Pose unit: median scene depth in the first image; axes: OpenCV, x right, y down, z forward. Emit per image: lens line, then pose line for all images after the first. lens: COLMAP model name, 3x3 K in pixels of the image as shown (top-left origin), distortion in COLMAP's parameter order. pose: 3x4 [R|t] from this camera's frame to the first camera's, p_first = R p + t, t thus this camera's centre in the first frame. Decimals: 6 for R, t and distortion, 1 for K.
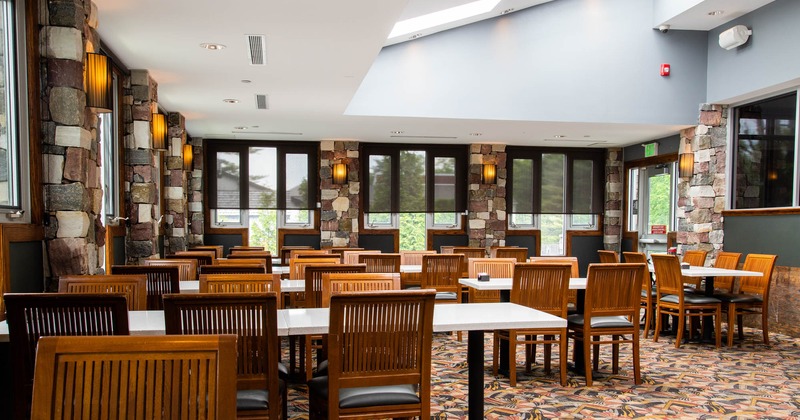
lens RADIAL K [[790.1, 0, 400.0], [0, 790.1, 210.0], [0, 0, 1]] dist [-0.003107, -0.001229]
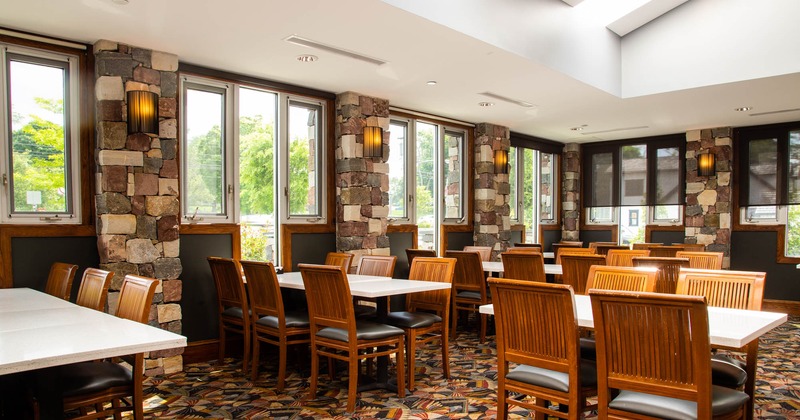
lens RADIAL K [[592.0, 0, 400.0], [0, 592.0, 210.0], [0, 0, 1]] dist [-0.060507, 0.000311]
pose [[0.604277, -0.028382, -0.796269, 0.246510], [0.024740, 0.999552, -0.016852, 0.009495], [0.796390, -0.009516, 0.604708, 0.308641]]
